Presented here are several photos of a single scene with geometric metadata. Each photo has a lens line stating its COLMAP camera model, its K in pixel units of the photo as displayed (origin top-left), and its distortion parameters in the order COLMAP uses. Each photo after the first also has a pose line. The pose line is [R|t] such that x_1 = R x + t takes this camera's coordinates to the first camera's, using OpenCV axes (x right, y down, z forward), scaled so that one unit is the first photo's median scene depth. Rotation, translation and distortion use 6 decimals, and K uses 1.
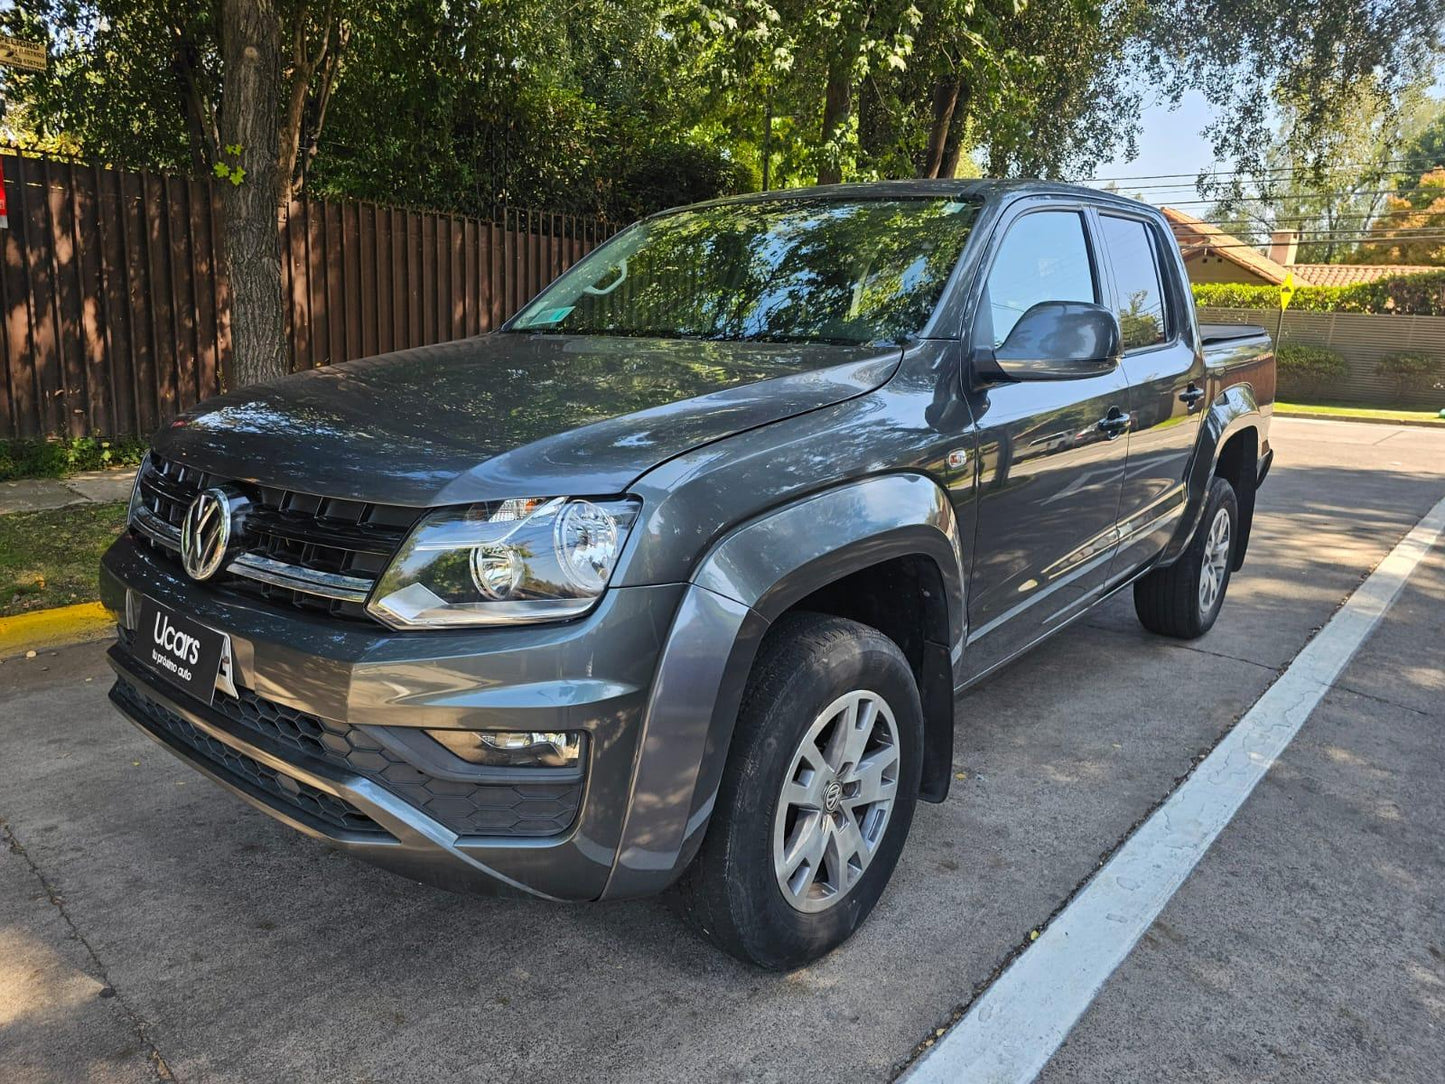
lens RADIAL K [[975.2, 0, 719.5], [0, 975.2, 542.0], [0, 0, 1]] dist [0.039576, -0.033907]
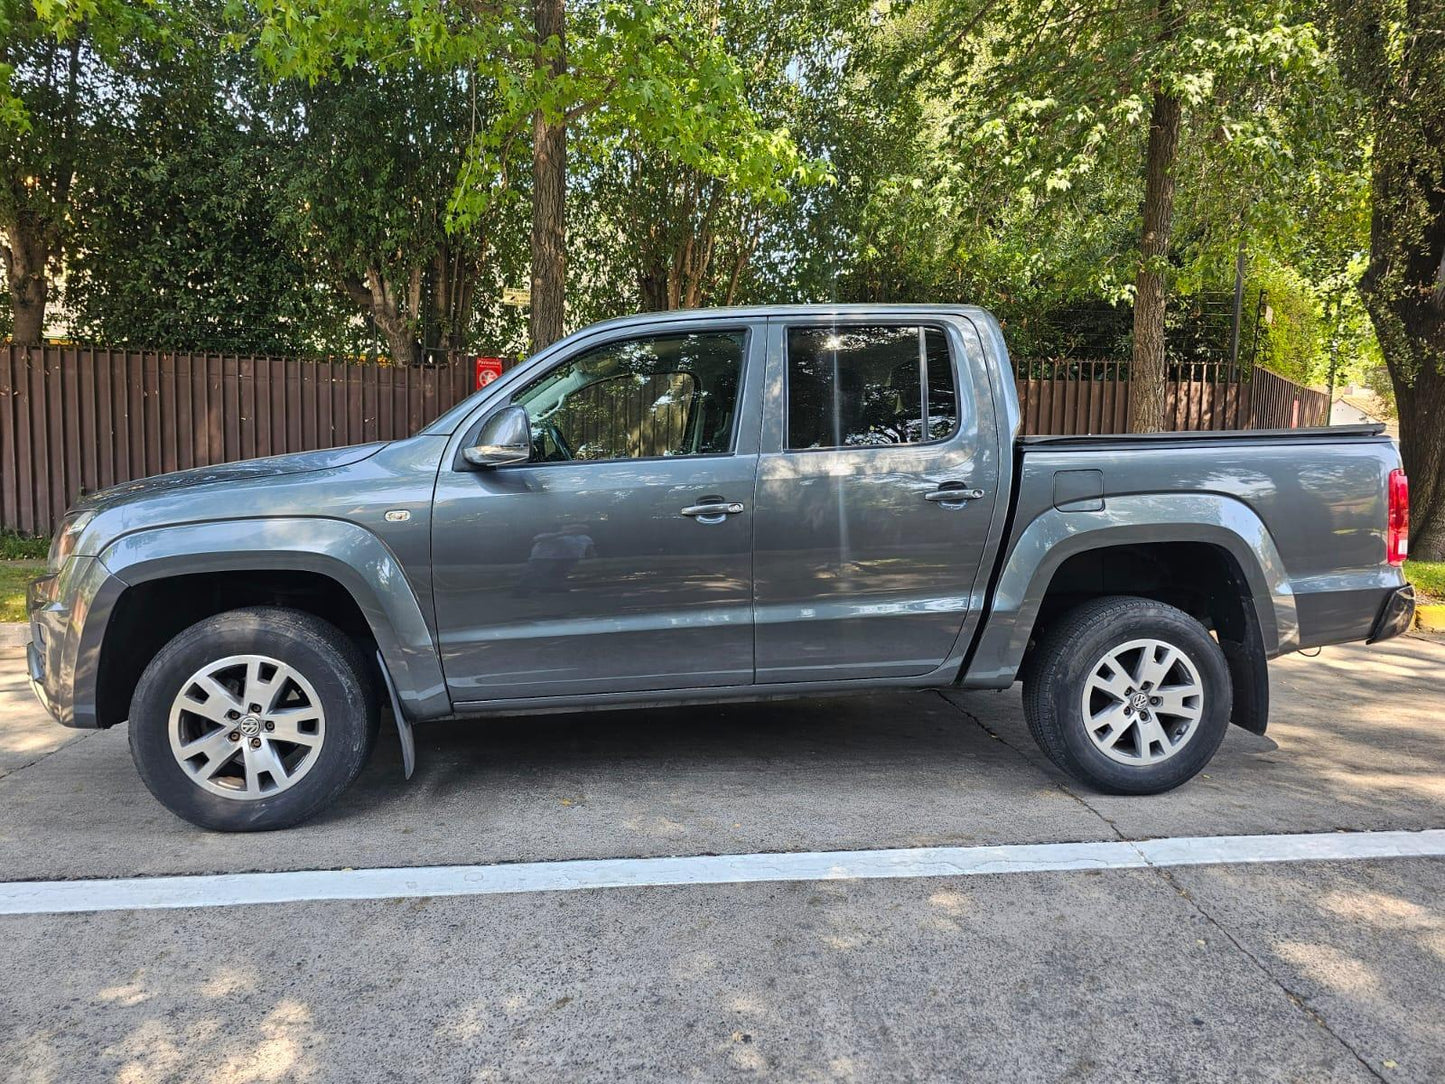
lens RADIAL K [[975.2, 0, 737.0], [0, 975.2, 531.8], [0, 0, 1]] dist [0.039576, -0.033907]
pose [[0.742848, 0.028217, -0.668865, 1.423695], [-0.133902, 0.985185, -0.107151, 0.021396], [0.655933, 0.169159, 0.735621, 0.267044]]
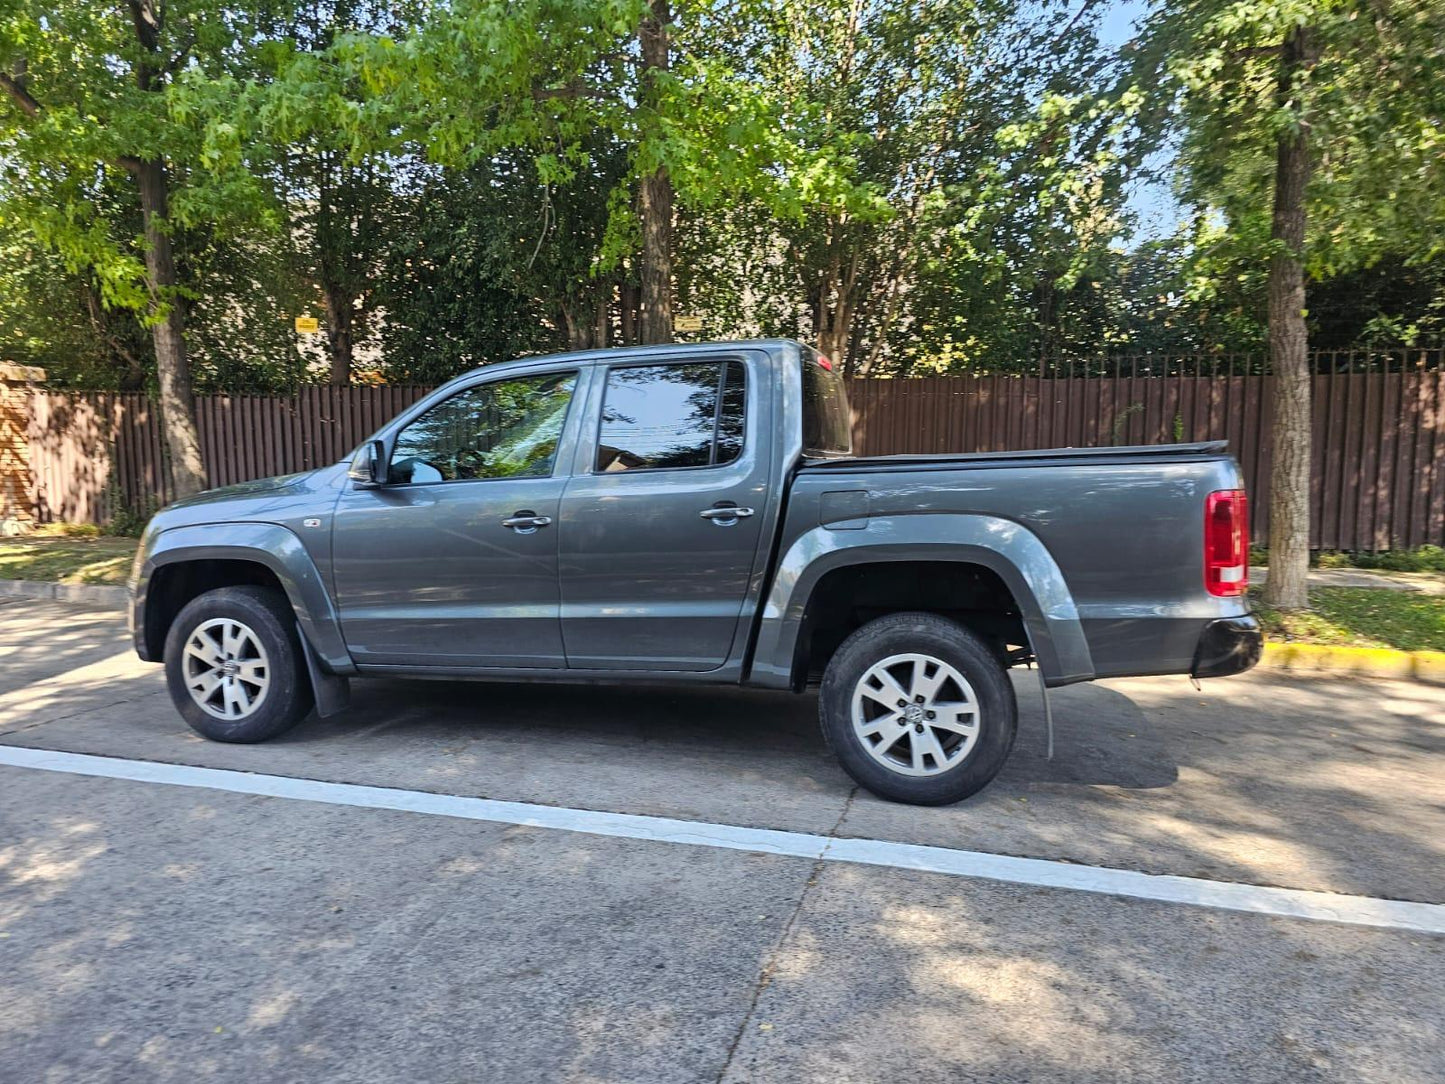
lens RADIAL K [[975.2, 0, 725.5], [0, 975.2, 549.0], [0, 0, 1]] dist [0.039576, -0.033907]
pose [[0.423655, 0.056925, -0.904033, 2.134651], [-0.186346, 0.982154, -0.025483, -0.125787], [0.886449, 0.179259, 0.426702, 0.836285]]
